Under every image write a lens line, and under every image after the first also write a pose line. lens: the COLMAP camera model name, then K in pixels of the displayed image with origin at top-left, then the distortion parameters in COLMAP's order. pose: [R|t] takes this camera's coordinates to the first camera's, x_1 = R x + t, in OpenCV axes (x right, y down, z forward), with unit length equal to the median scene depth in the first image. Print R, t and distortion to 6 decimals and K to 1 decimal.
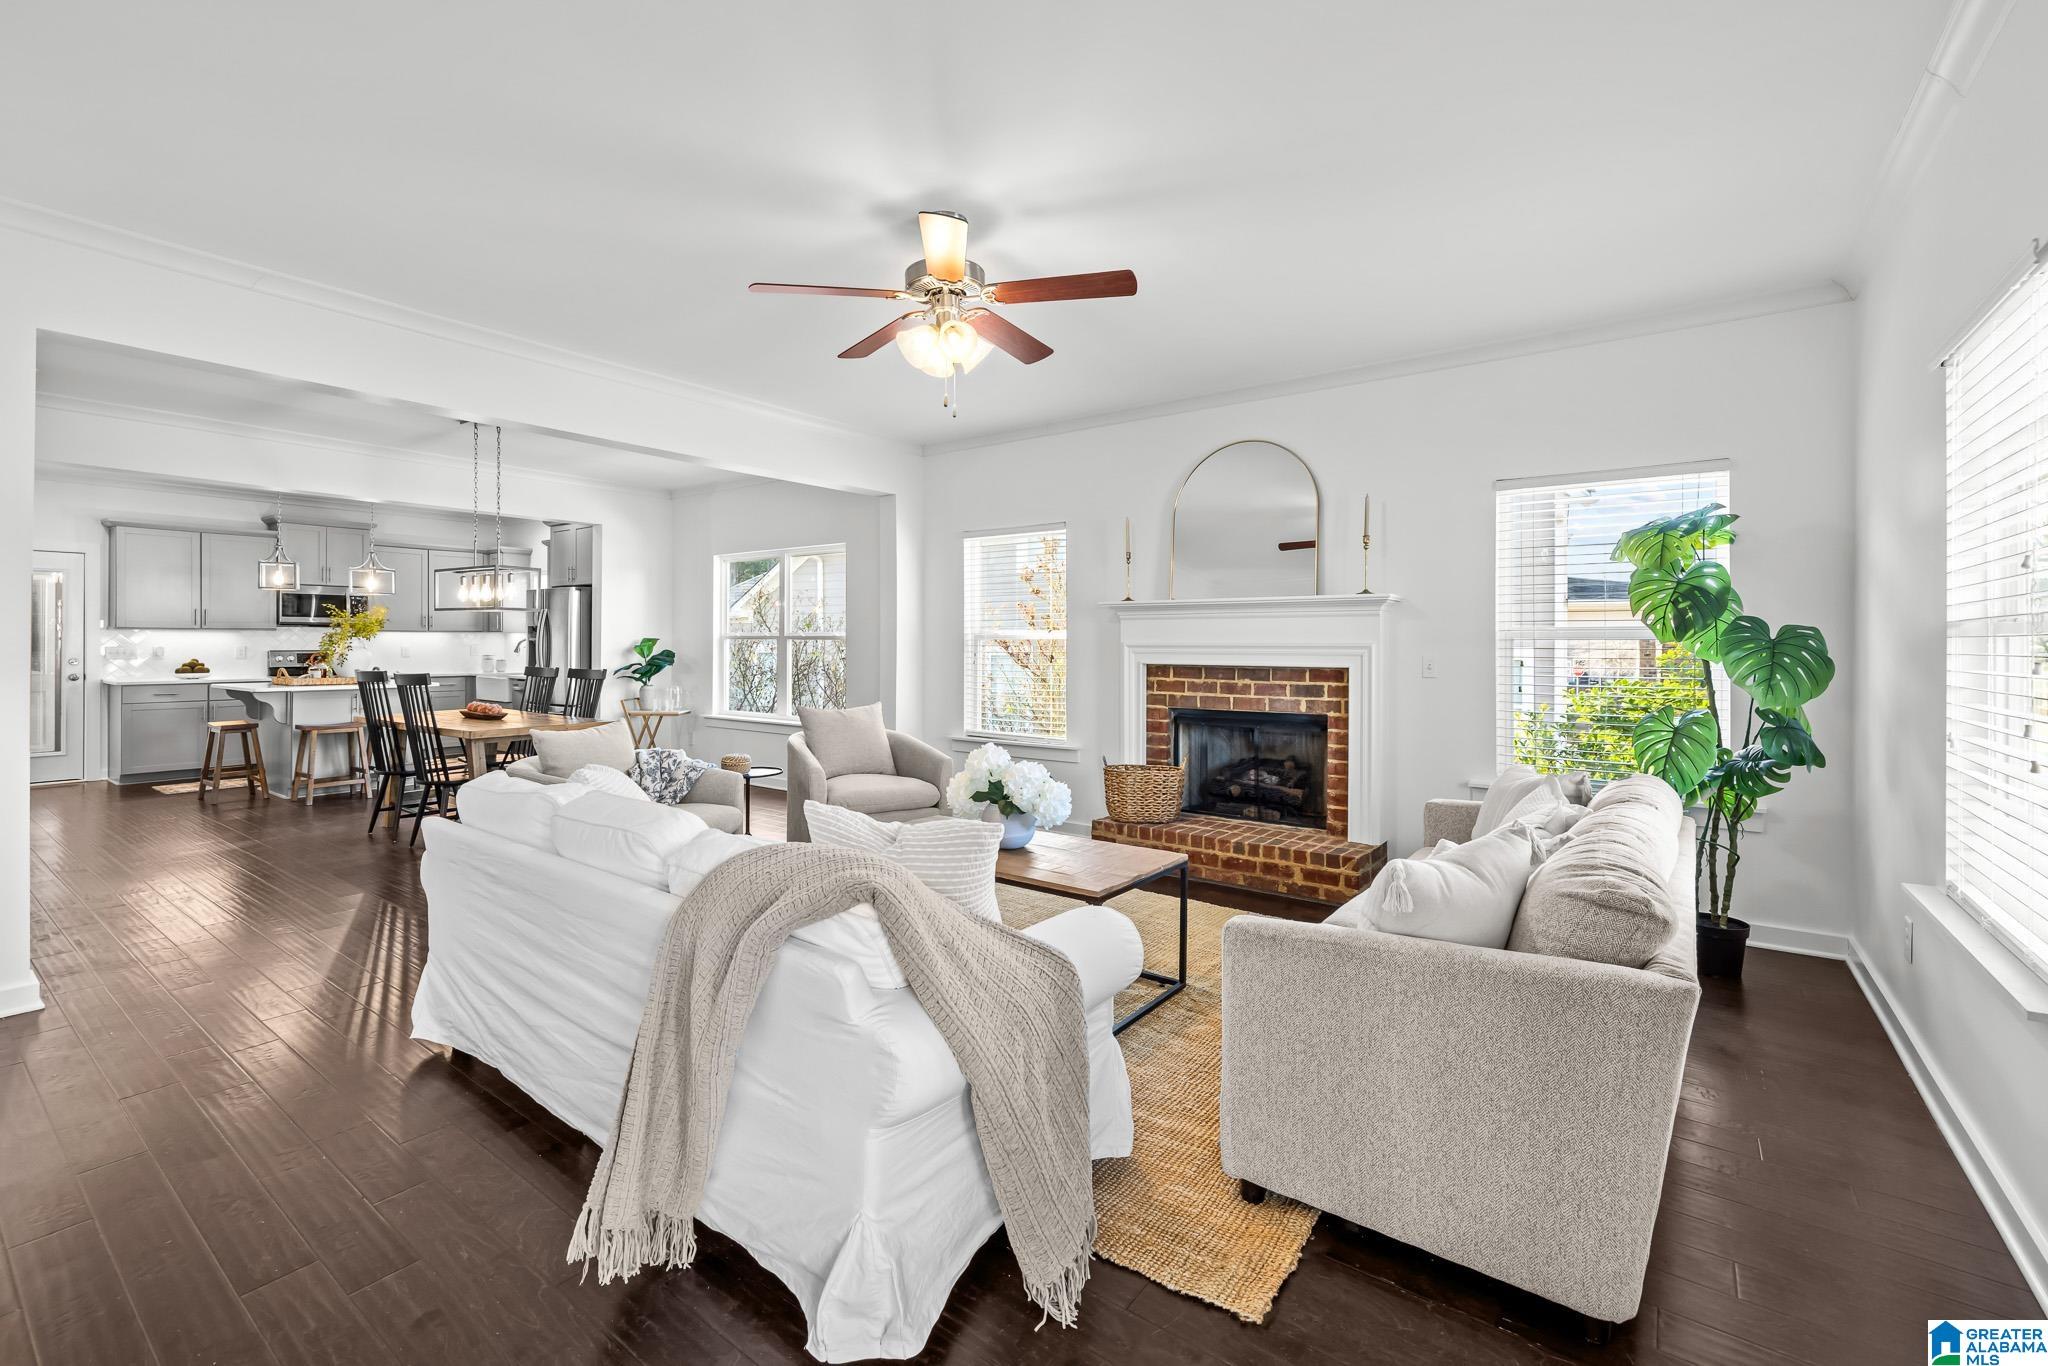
lens RADIAL K [[883.0, 0, 1006.4], [0, 883.0, 644.6], [0, 0, 1]] dist [0.002462, -0.000778]
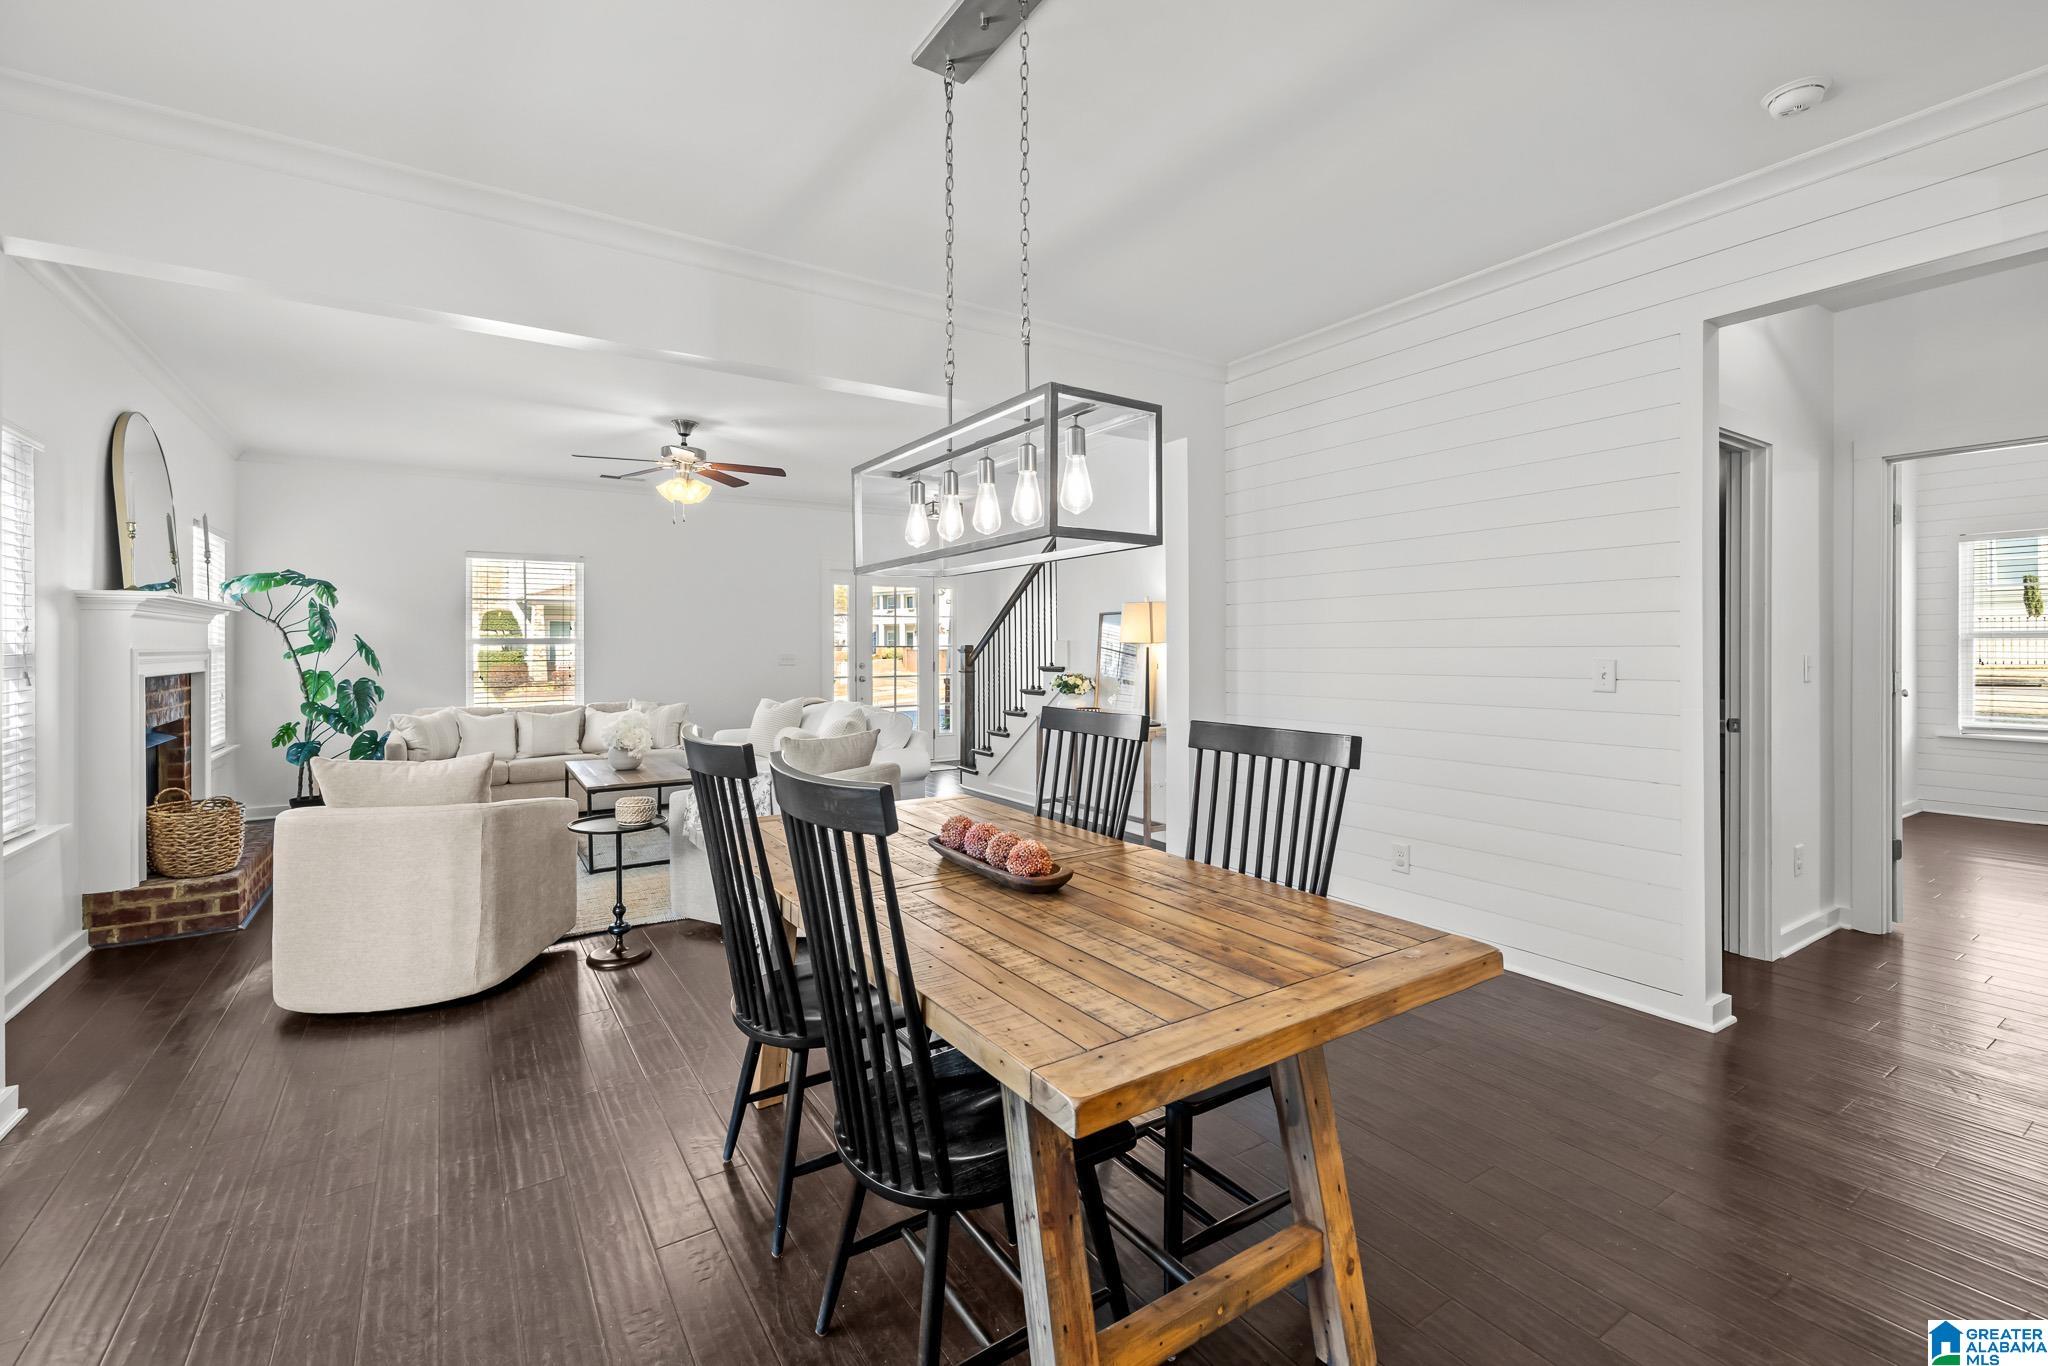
lens RADIAL K [[883.0, 0, 1019.8], [0, 883.0, 648.0], [0, 0, 1]] dist [0.002462, -0.000778]
pose [[-0.945304, -0.001115, 0.326189, -0.885765], [0.000095, 0.999993, 0.003694, -0.005800], [-0.326190, 0.003523, -0.945297, 1.660033]]
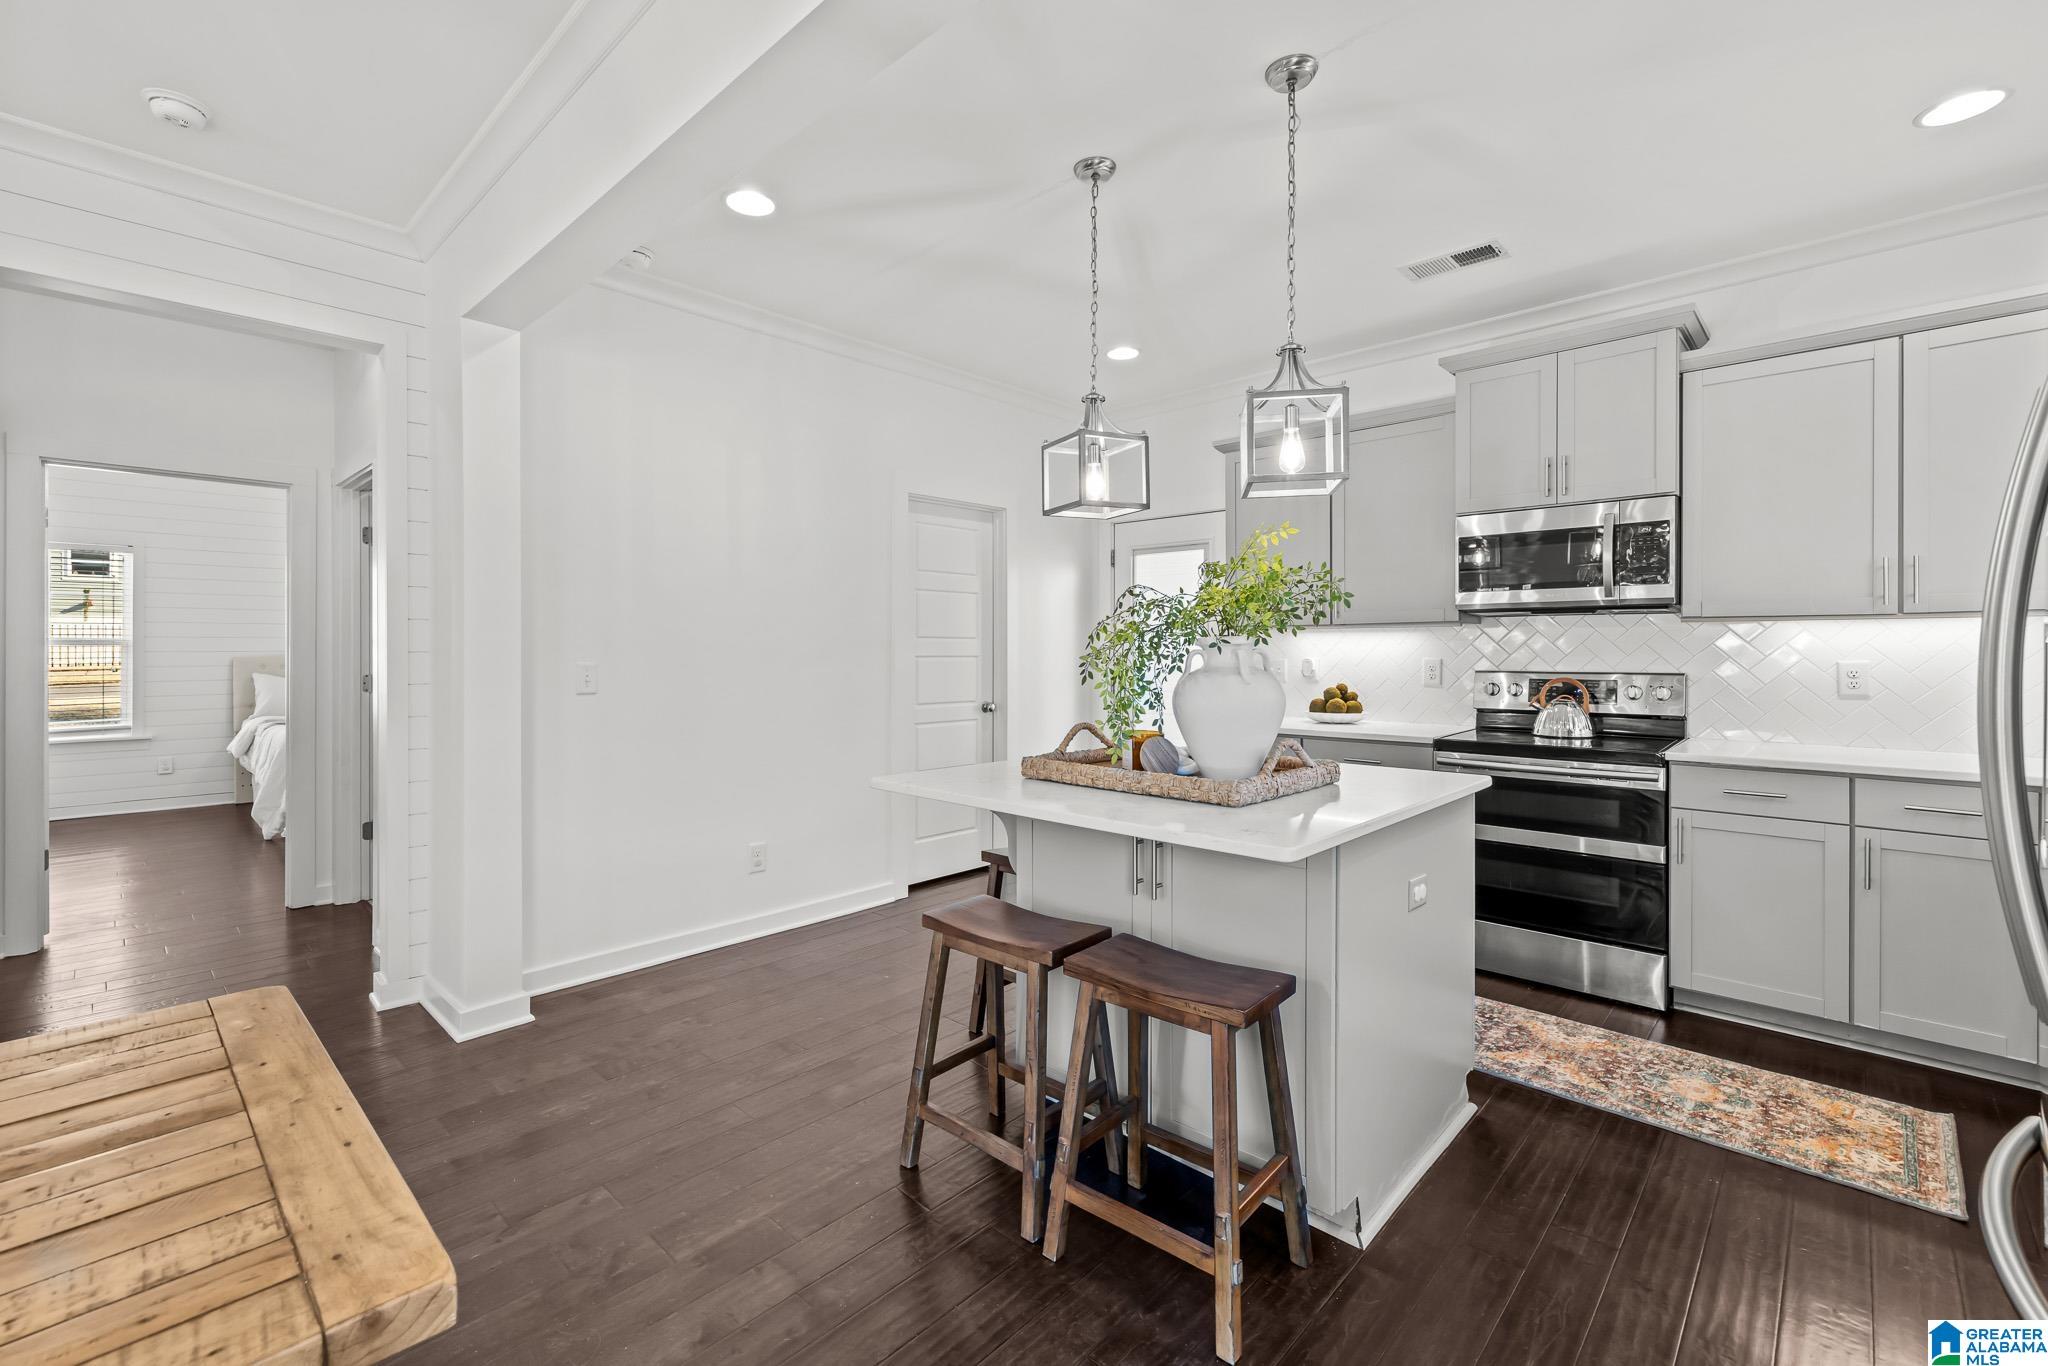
lens RADIAL K [[883.0, 0, 998.0], [0, 883.0, 654.9], [0, 0, 1]] dist [0.002462, -0.000778]
pose [[-0.117831, 0.003378, -0.993028, -0.742067], [-0.000184, 0.999994, 0.003424, -0.005177], [0.993034, 0.000586, -0.117830, 1.593862]]
